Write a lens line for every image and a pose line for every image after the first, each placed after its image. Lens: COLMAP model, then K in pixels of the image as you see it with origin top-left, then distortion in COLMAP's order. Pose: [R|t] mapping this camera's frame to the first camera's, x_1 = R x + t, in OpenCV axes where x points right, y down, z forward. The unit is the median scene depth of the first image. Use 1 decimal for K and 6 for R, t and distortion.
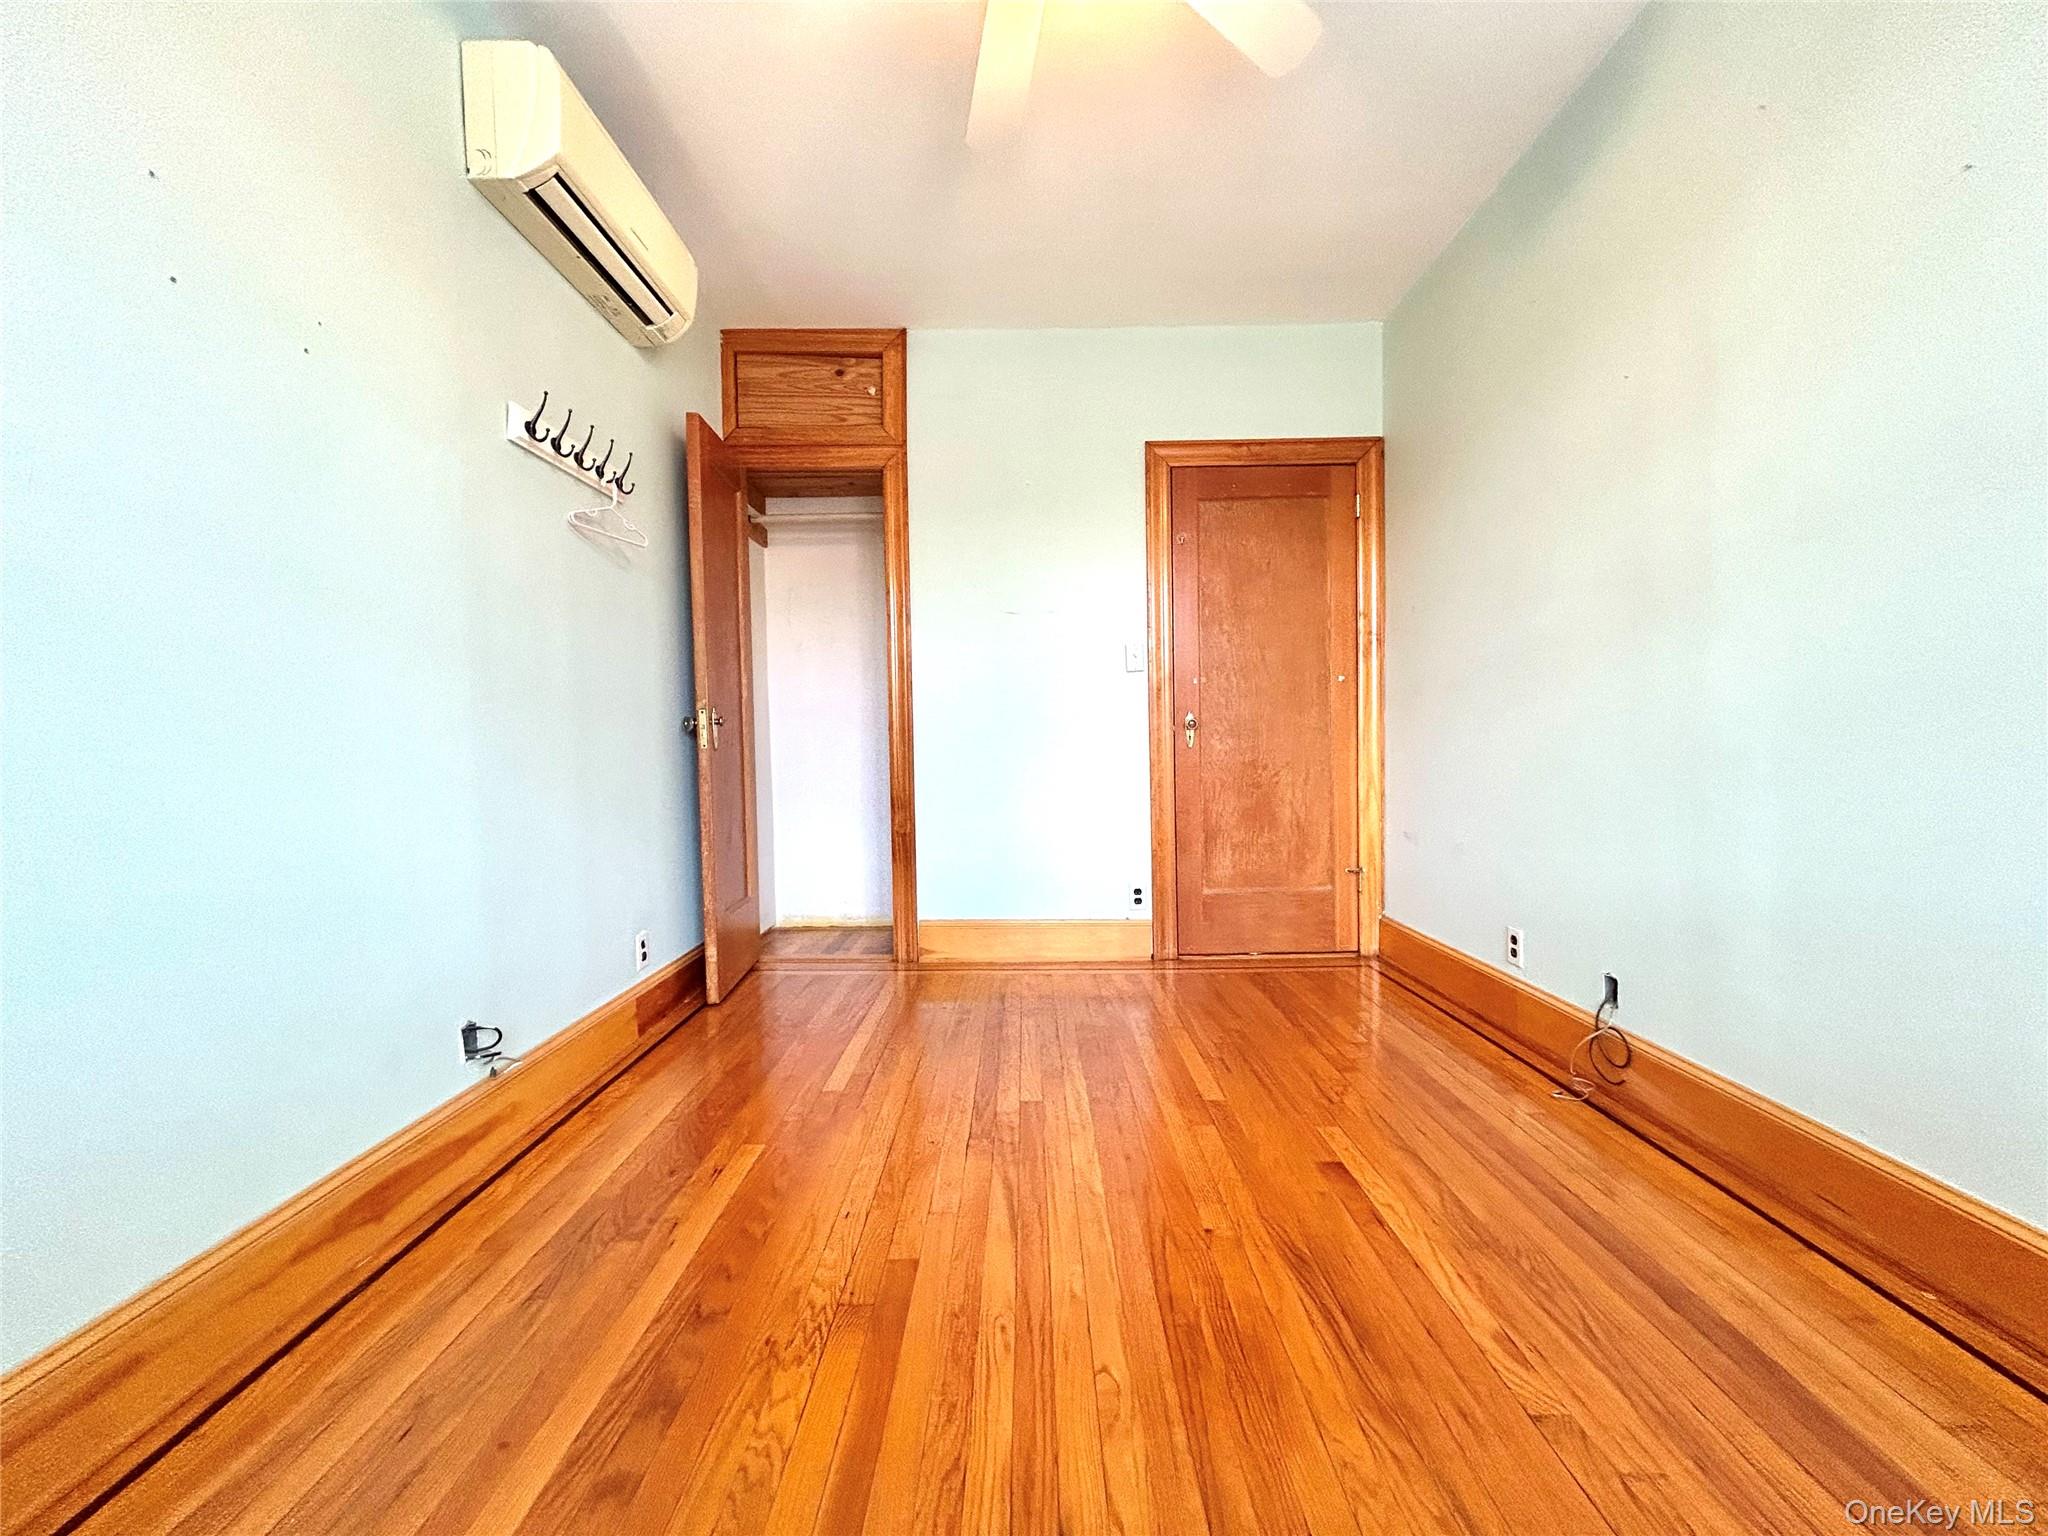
lens RADIAL K [[823.5, 0, 1024.0], [0, 823.5, 768.0], [0, 0, 1]] dist [0.003008, 0.000131]
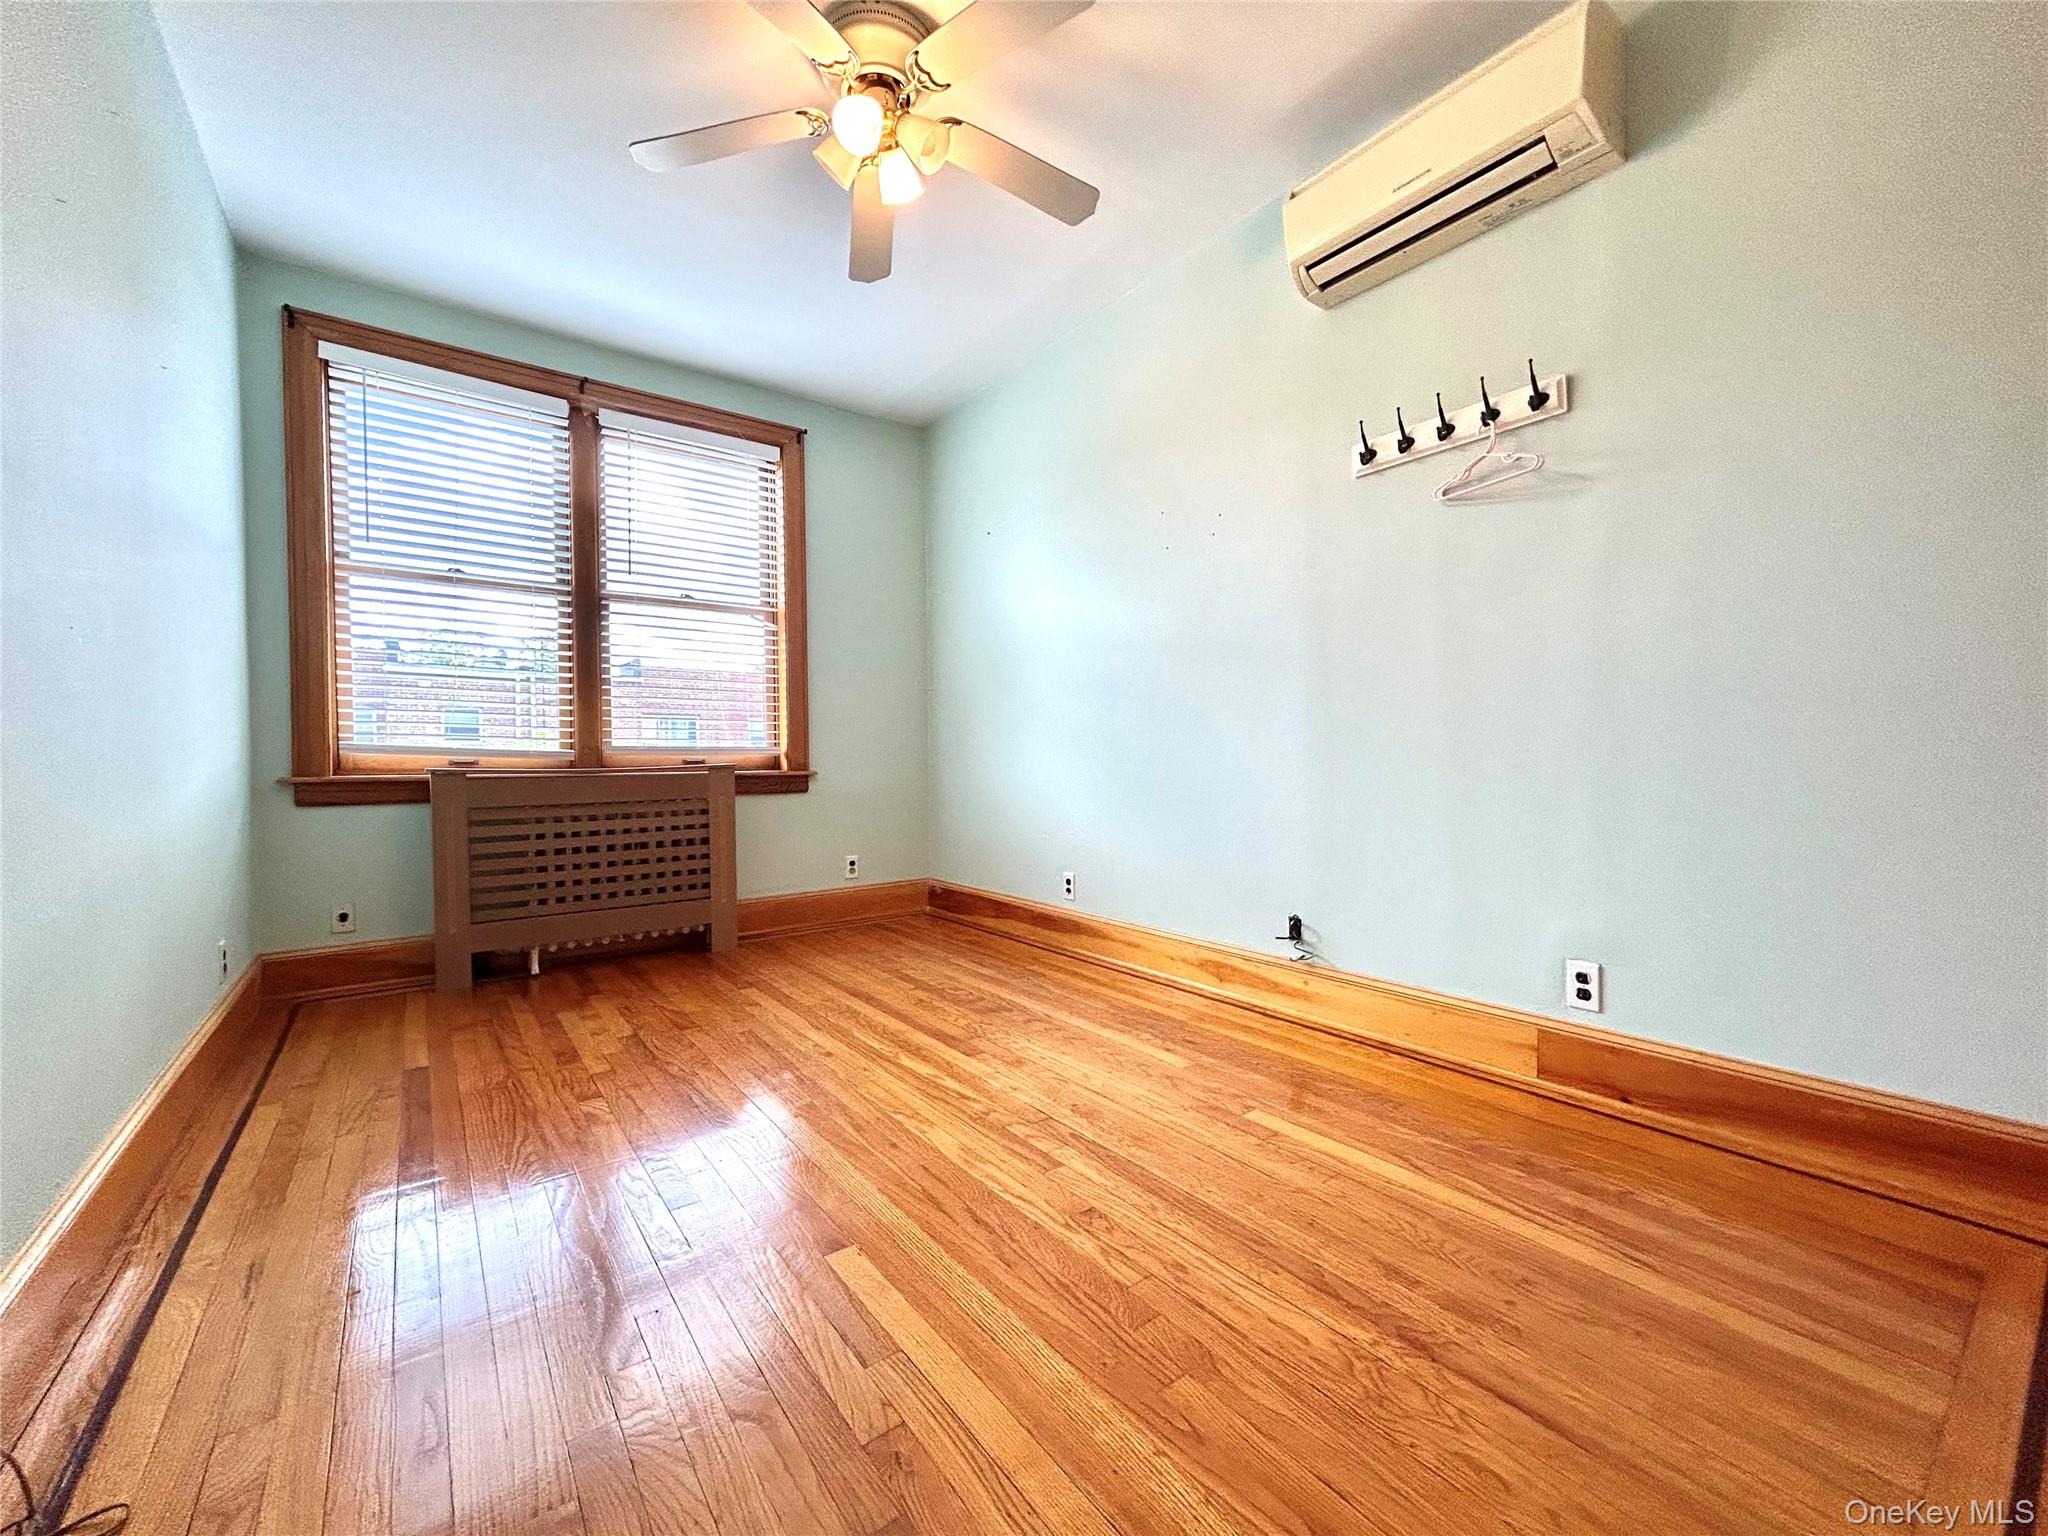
lens RADIAL K [[837.1, 0, 1030.3], [0, 837.1, 764.7], [0, 0, 1]] dist [0.000711, -0.000196]
pose [[-0.797456, 0.037132, -0.602234, 0.577534], [0.006909, 0.998601, 0.052422, -0.040912], [0.603338, 0.037643, -0.796597, 1.849938]]
